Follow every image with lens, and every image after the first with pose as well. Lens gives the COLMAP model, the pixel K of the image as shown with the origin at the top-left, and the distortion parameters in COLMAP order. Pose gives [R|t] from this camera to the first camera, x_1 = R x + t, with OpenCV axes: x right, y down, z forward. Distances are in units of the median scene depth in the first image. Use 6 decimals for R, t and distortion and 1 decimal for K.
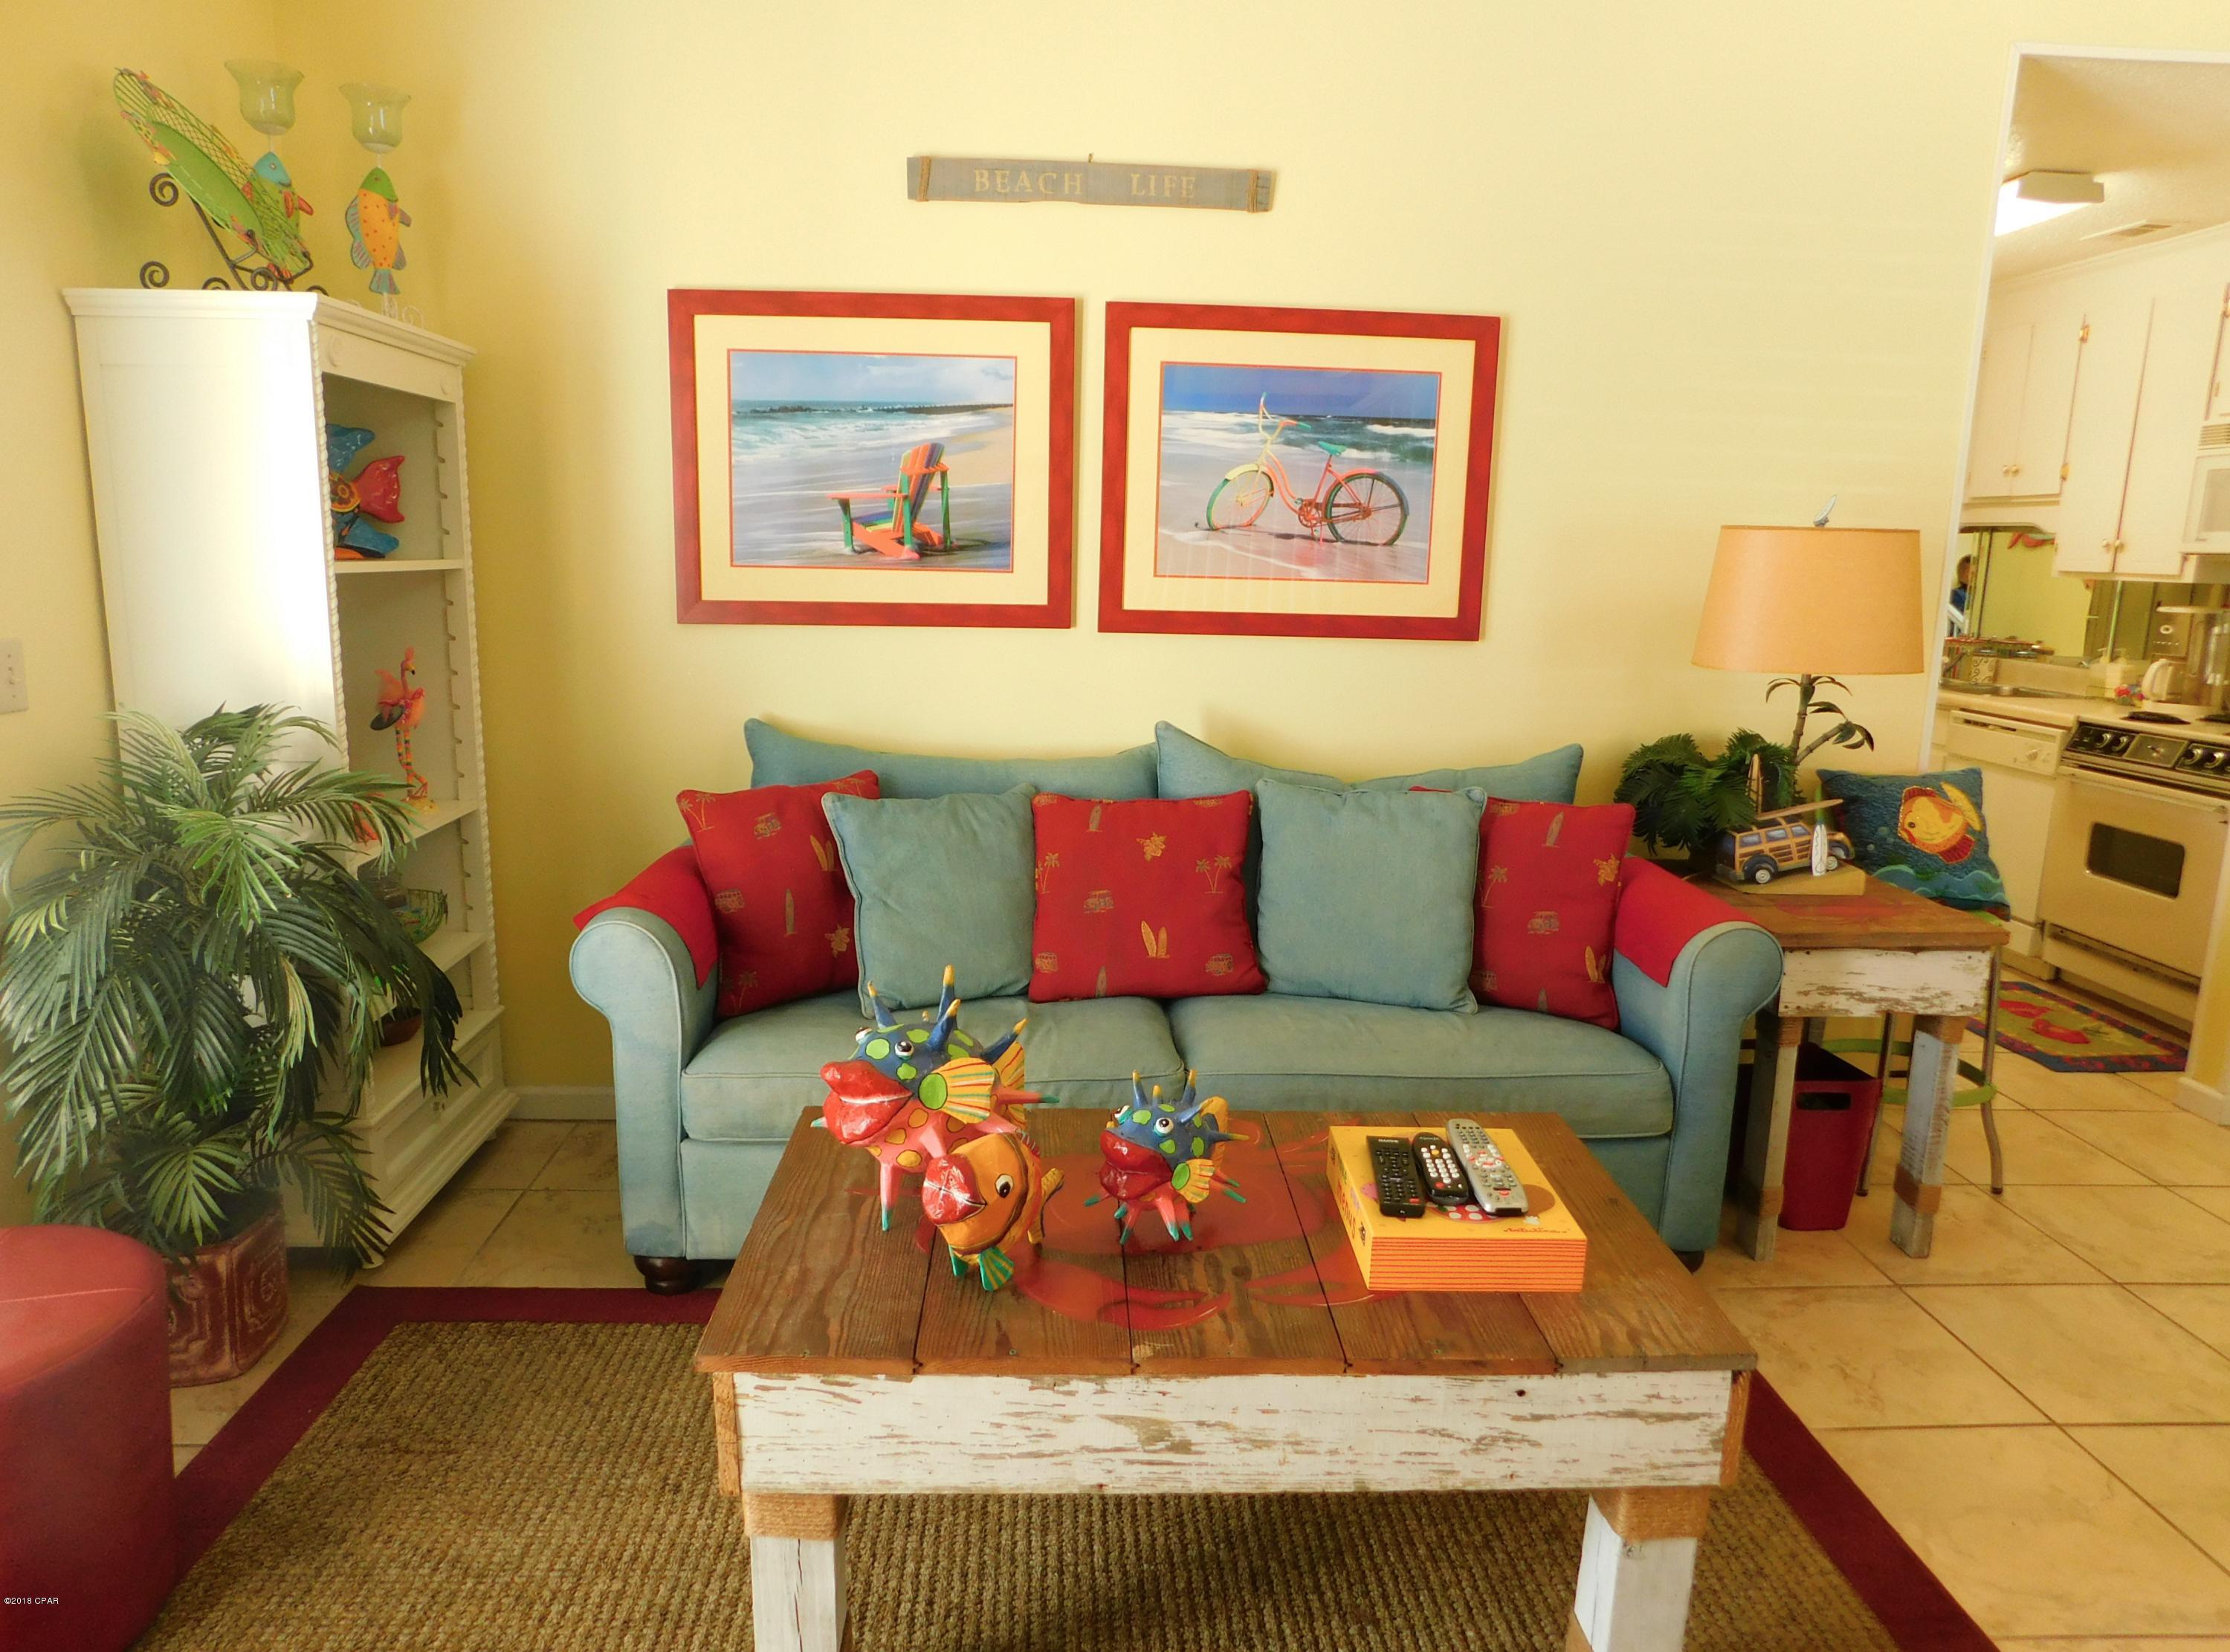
lens RADIAL K [[1497.7, 0, 1121.3], [0, 1497.7, 823.0], [0, 0, 1]] dist [-0.084550, 0.074210]
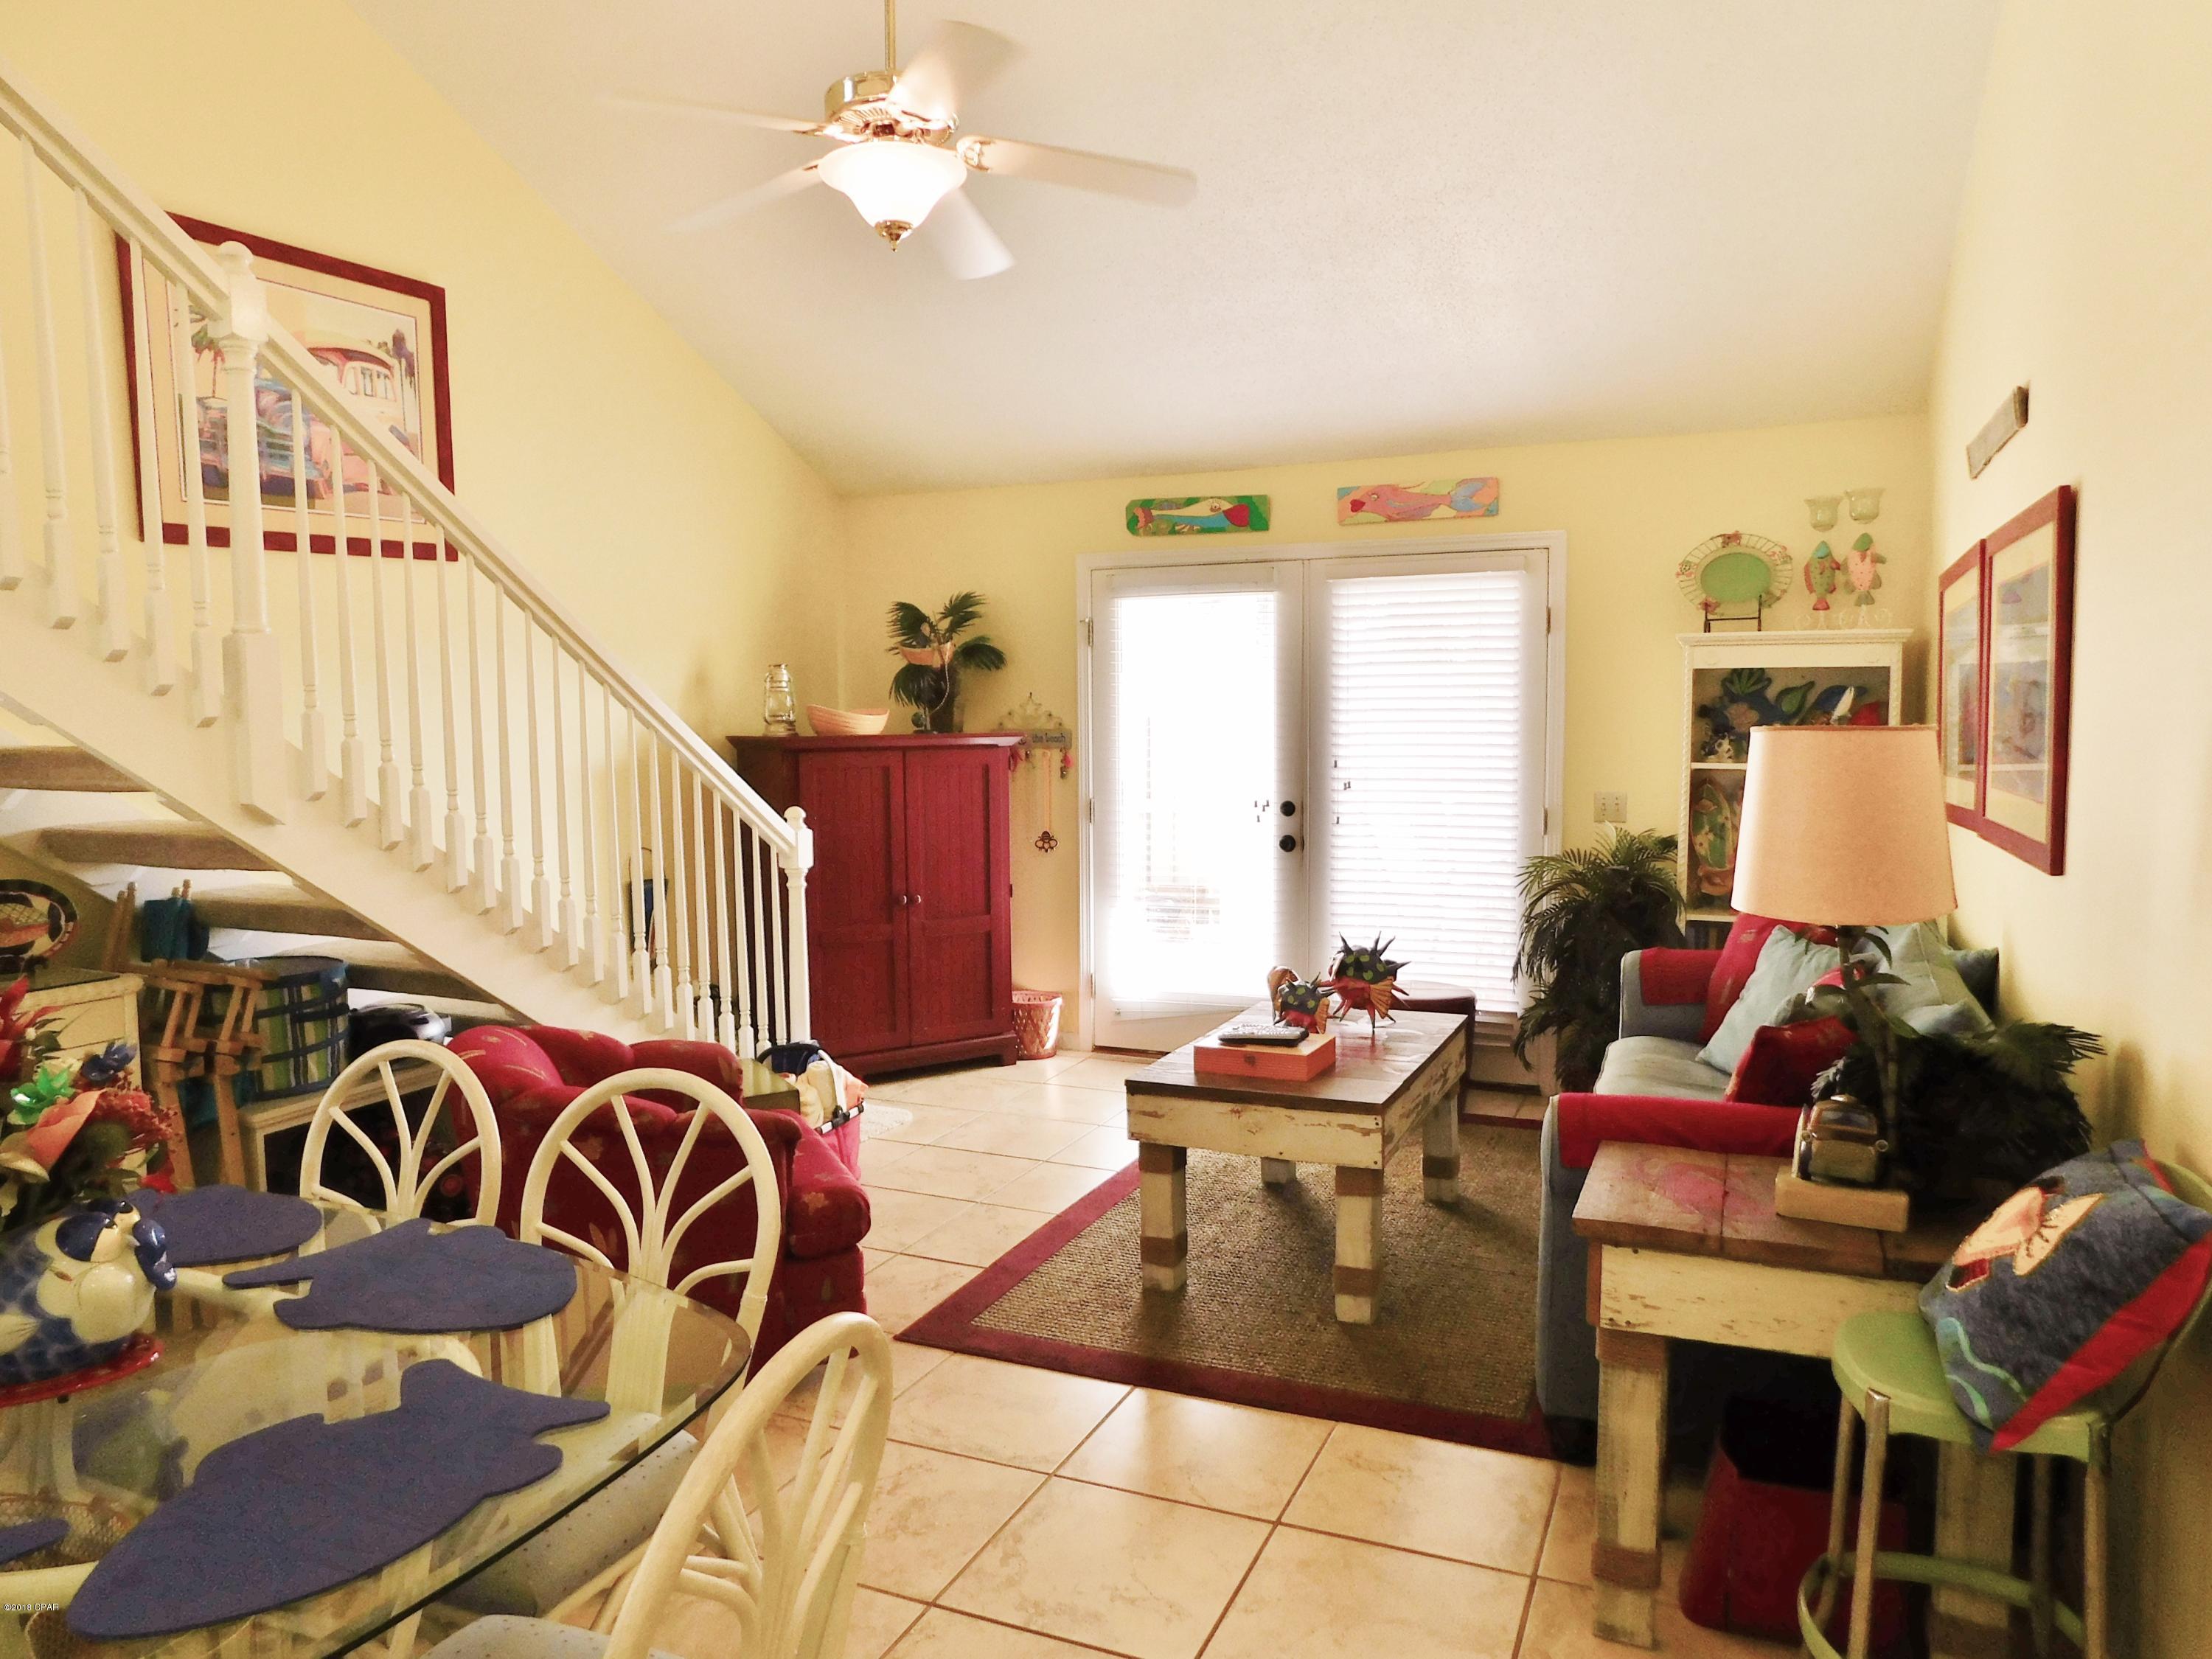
lens RADIAL K [[1454.2, 0, 1106.0], [0, 1454.2, 829.5], [0, 0, 1]] dist [-0.073091, 0.054600]
pose [[-0.456400, 0.044655, -0.888653, 1.241094], [-0.170615, 0.975815, 0.136660, -0.176693], [0.873264, 0.213989, -0.437743, 0.943956]]
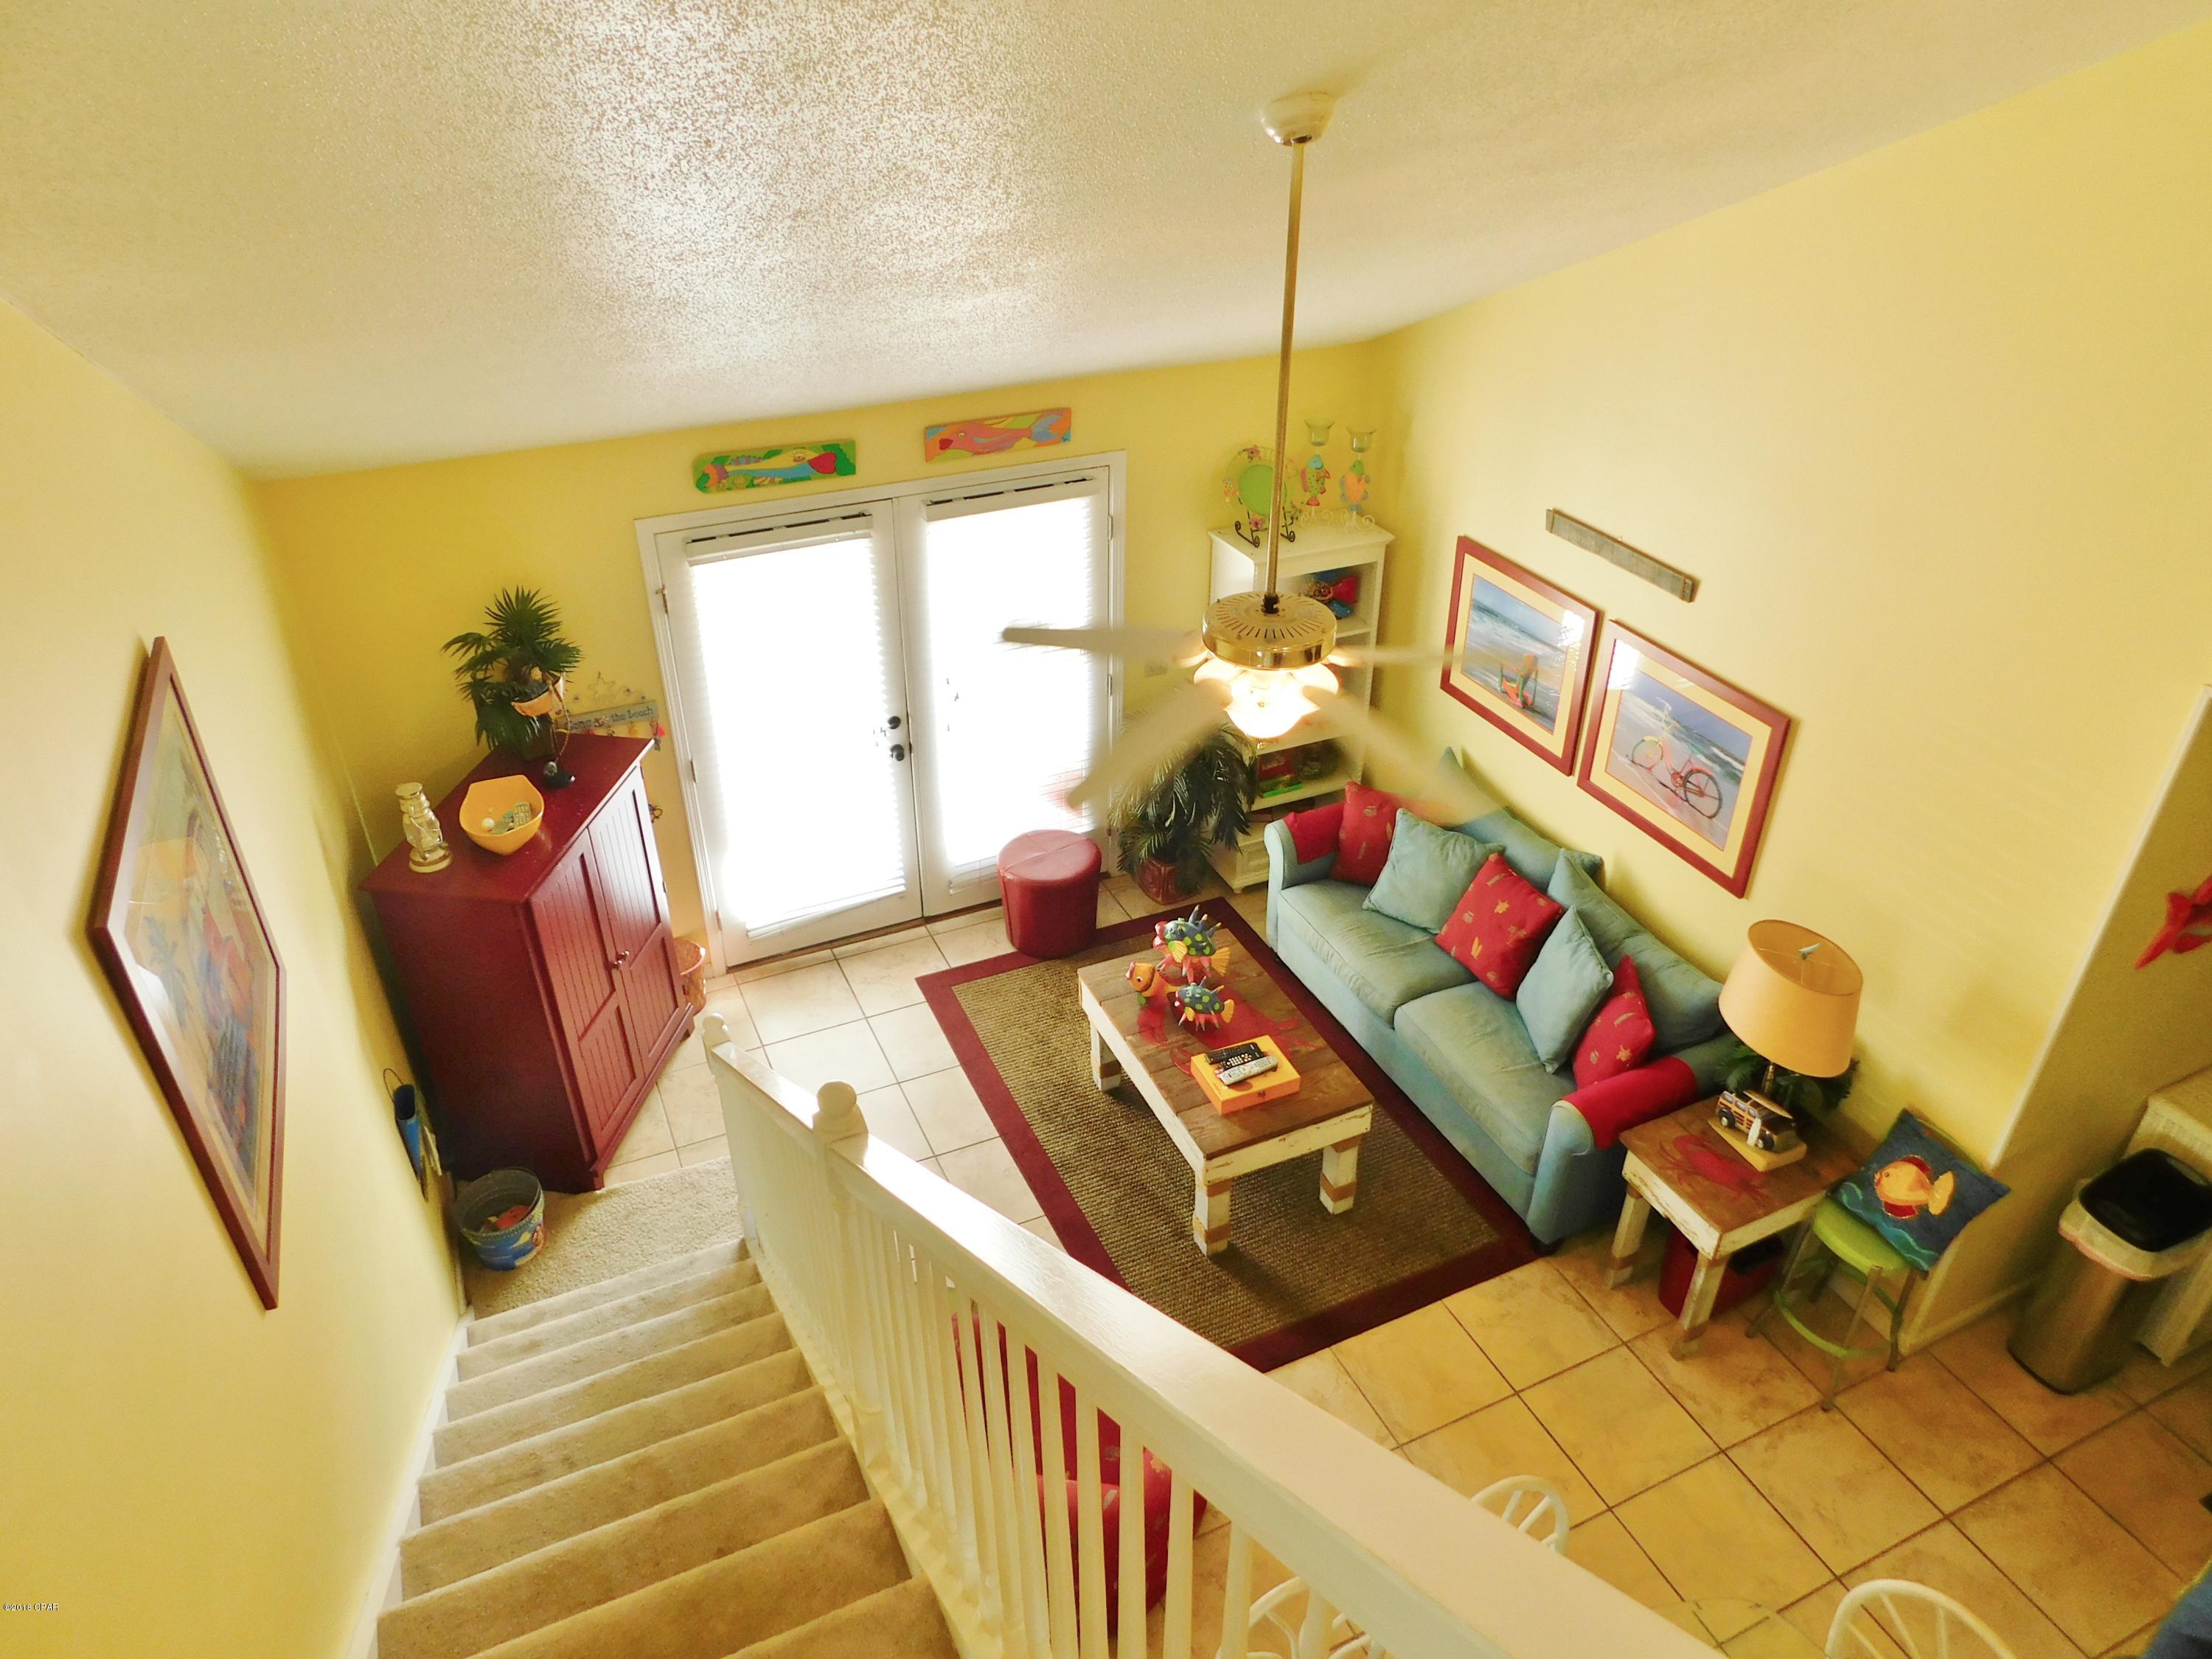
lens RADIAL K [[1454.2, 0, 1106.0], [0, 1454.2, 829.5], [0, 0, 1]] dist [-0.073091, 0.054600]
pose [[0.364189, 0.474333, -0.801483, 1.236444], [-0.163744, 0.879789, 0.446272, -0.791557], [0.916818, -0.031289, 0.398079, -0.205340]]
